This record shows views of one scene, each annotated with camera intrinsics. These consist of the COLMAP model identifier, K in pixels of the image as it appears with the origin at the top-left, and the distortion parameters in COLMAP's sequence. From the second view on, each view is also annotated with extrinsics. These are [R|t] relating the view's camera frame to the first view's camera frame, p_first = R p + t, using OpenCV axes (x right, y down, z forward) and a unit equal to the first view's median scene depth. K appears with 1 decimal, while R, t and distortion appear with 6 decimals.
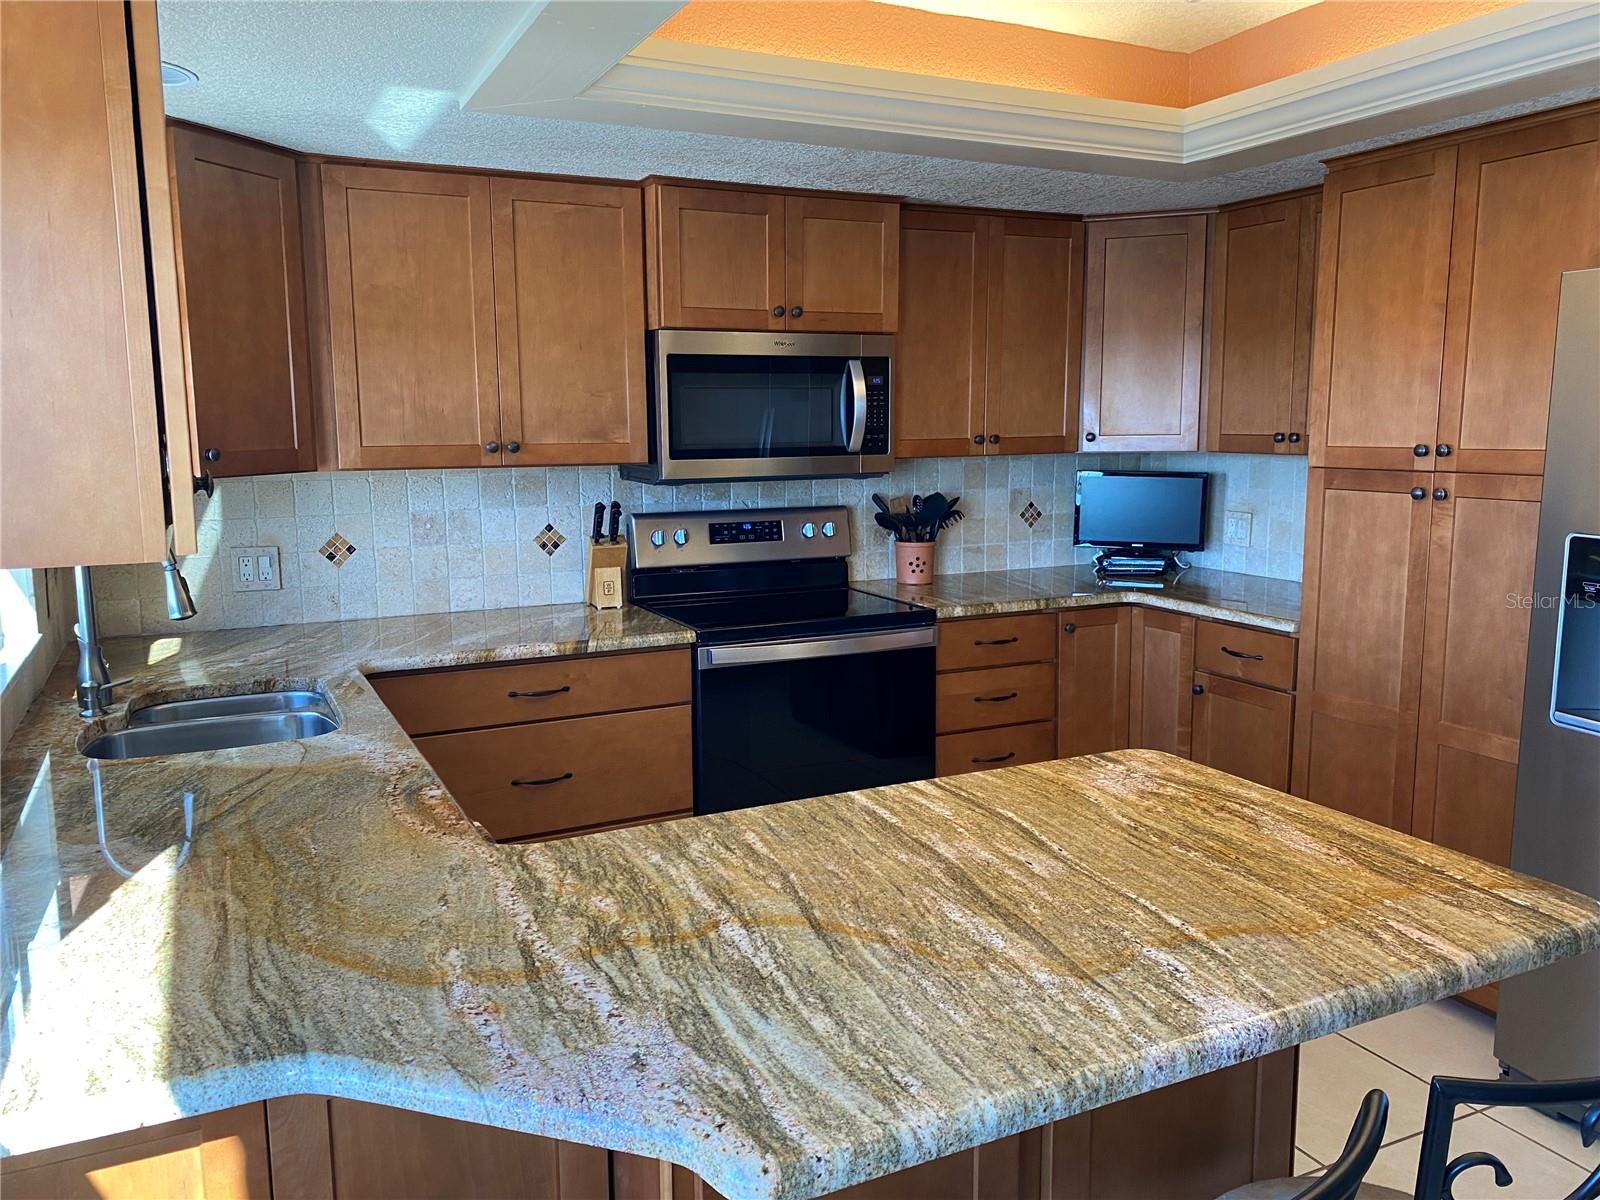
lens RADIAL K [[1218.6, 0, 799.7], [0, 1218.6, 602.4], [0, 0, 1]] dist [0.045031, -0.060780]
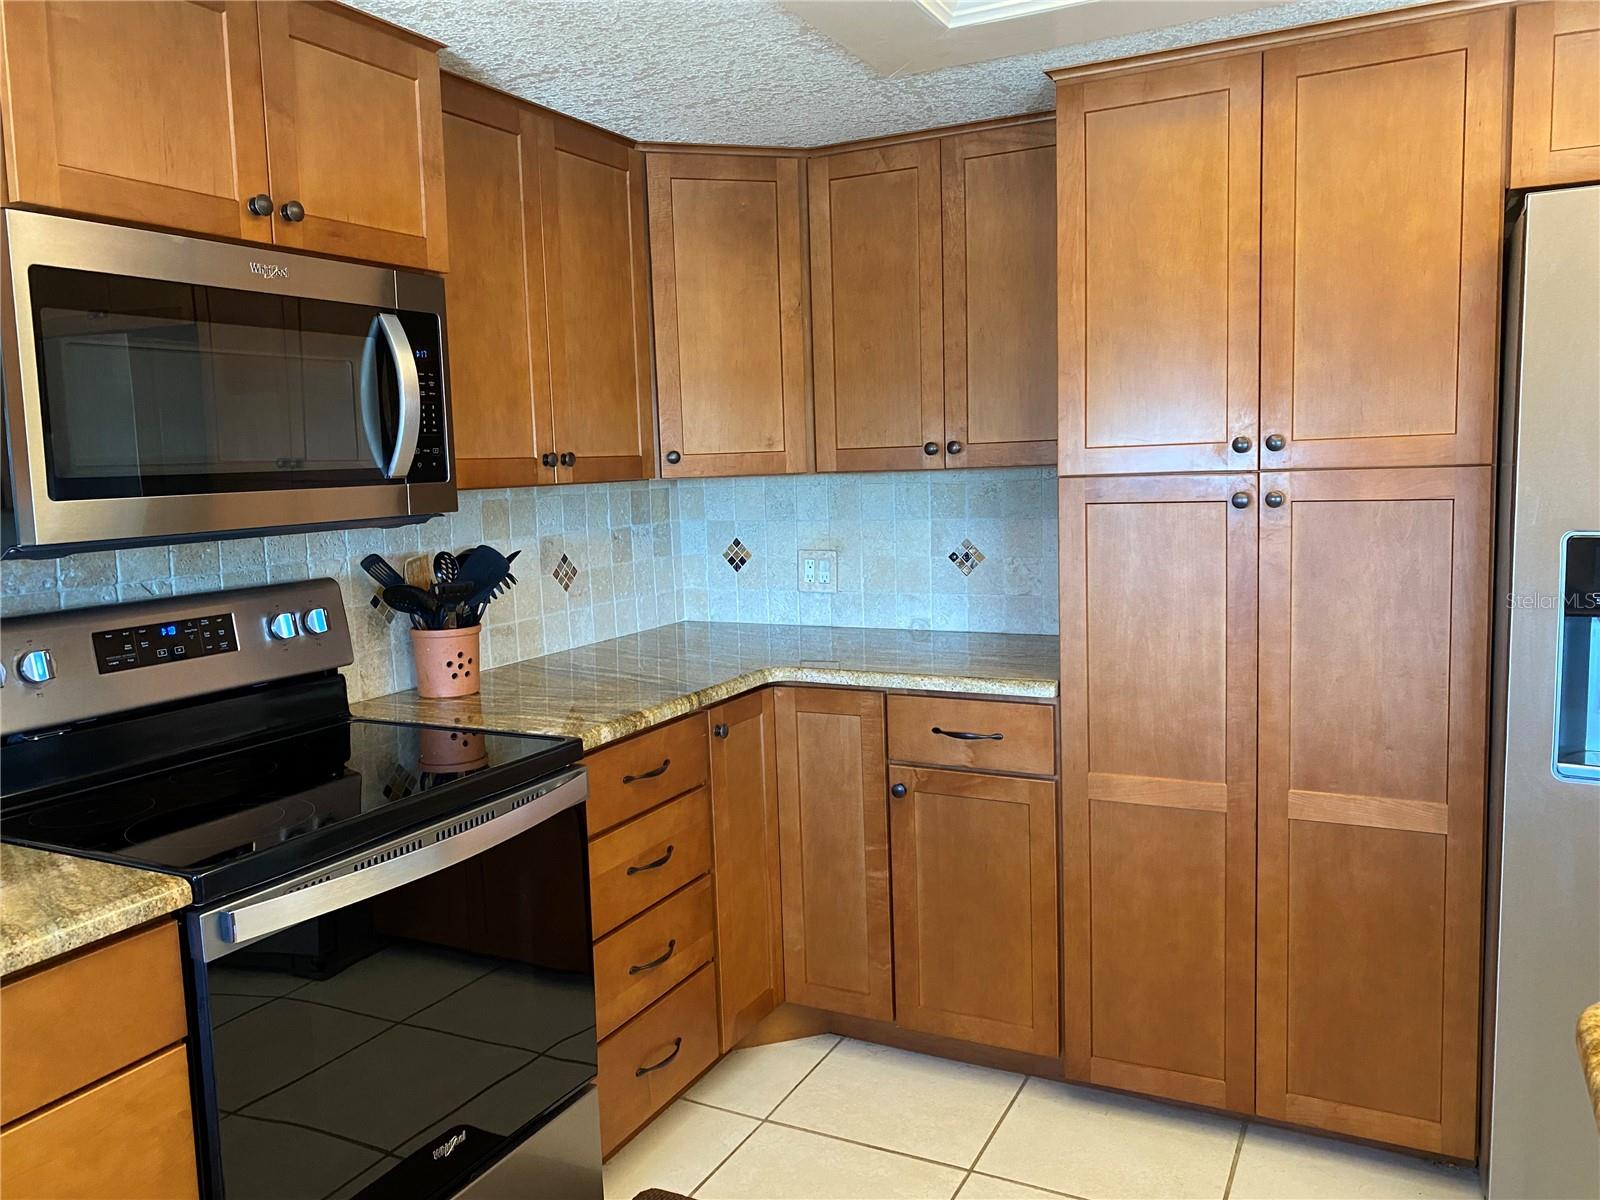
lens RADIAL K [[1218.6, 0, 796.3], [0, 1218.6, 587.5], [0, 0, 1]] dist [0.045031, -0.060780]
pose [[0.800618, -0.081496, 0.593607, -0.167553], [0.116280, 0.993005, -0.020502, -0.047276], [-0.587784, 0.085439, 0.804494, 0.508469]]
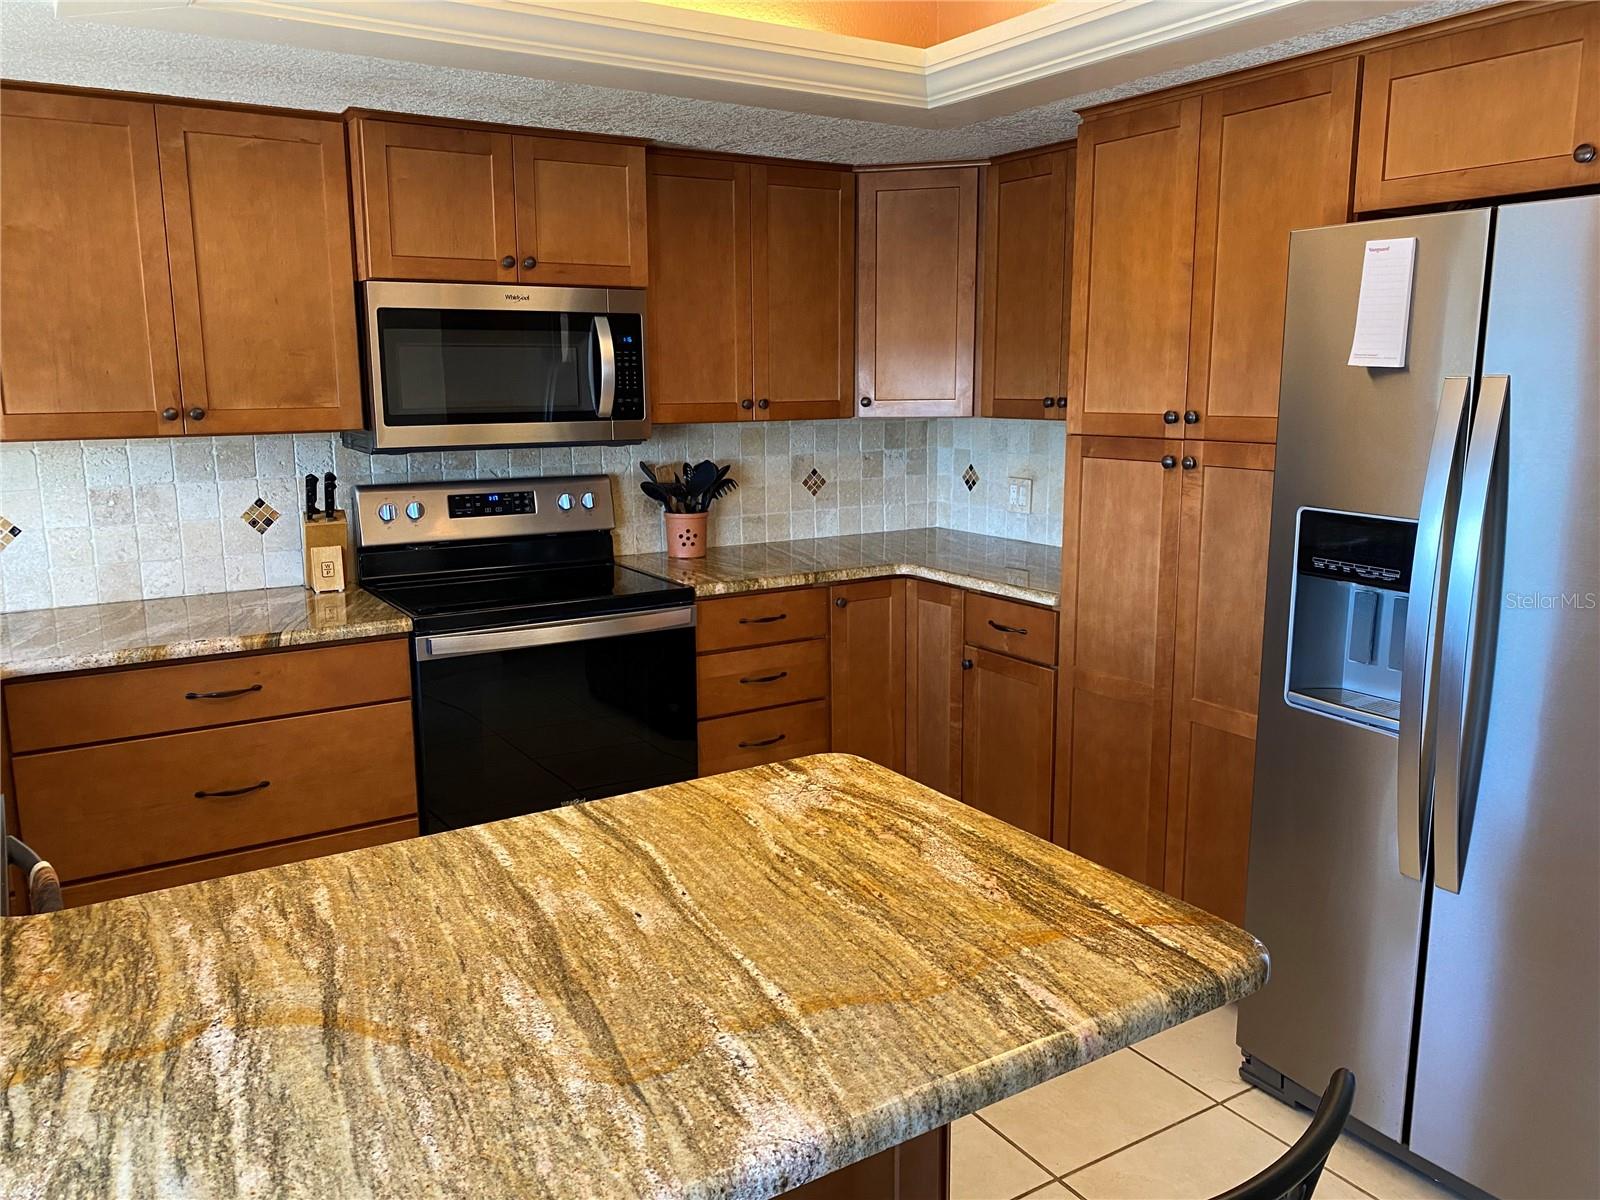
lens RADIAL K [[1218.6, 0, 800.0], [0, 1218.6, 591.9], [0, 0, 1]] dist [0.045031, -0.060780]
pose [[0.993886, -0.017997, 0.108932, 0.102352], [0.015157, 0.999525, 0.026840, -0.016053], [-0.109363, -0.025024, 0.993687, 0.071117]]
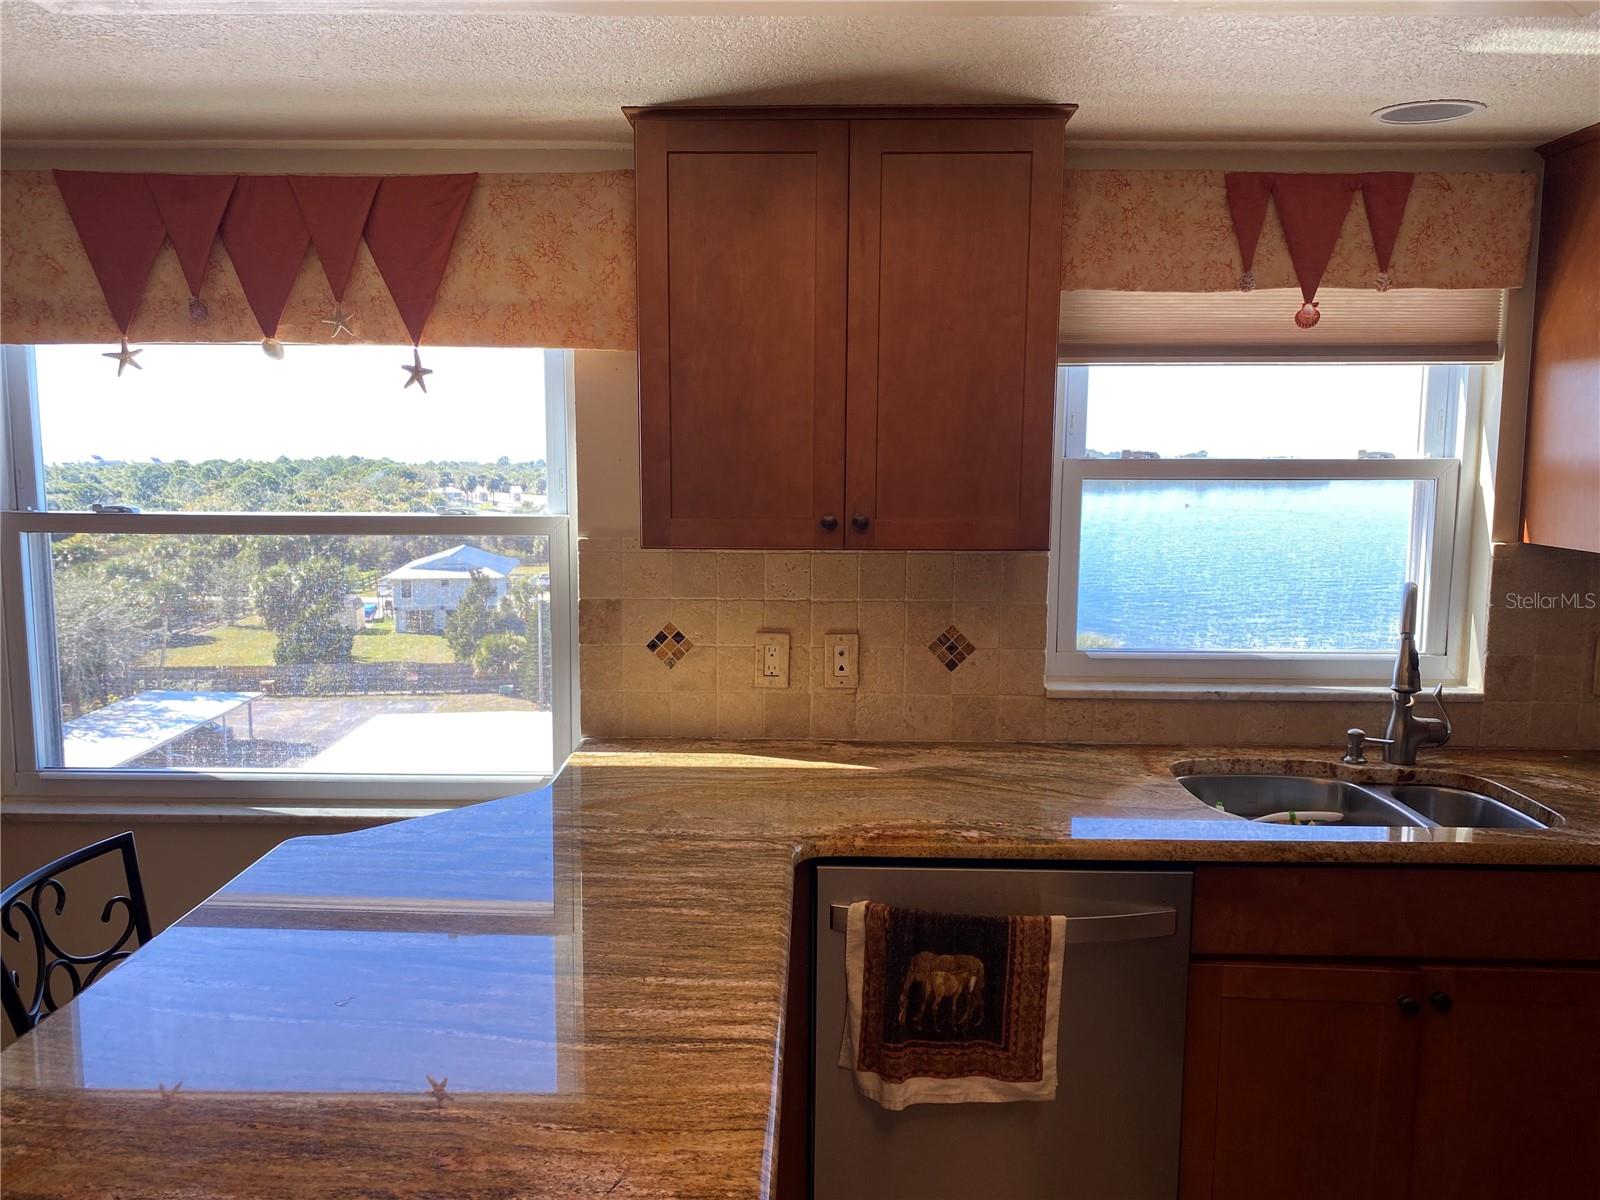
lens RADIAL K [[1218.6, 0, 801.0], [0, 1218.6, 601.7], [0, 0, 1]] dist [0.045031, -0.060780]
pose [[-0.456277, 0.118618, -0.881896, 0.395820], [-0.138247, 0.969592, 0.201940, -0.136191], [0.879033, 0.214060, -0.426004, 0.747142]]
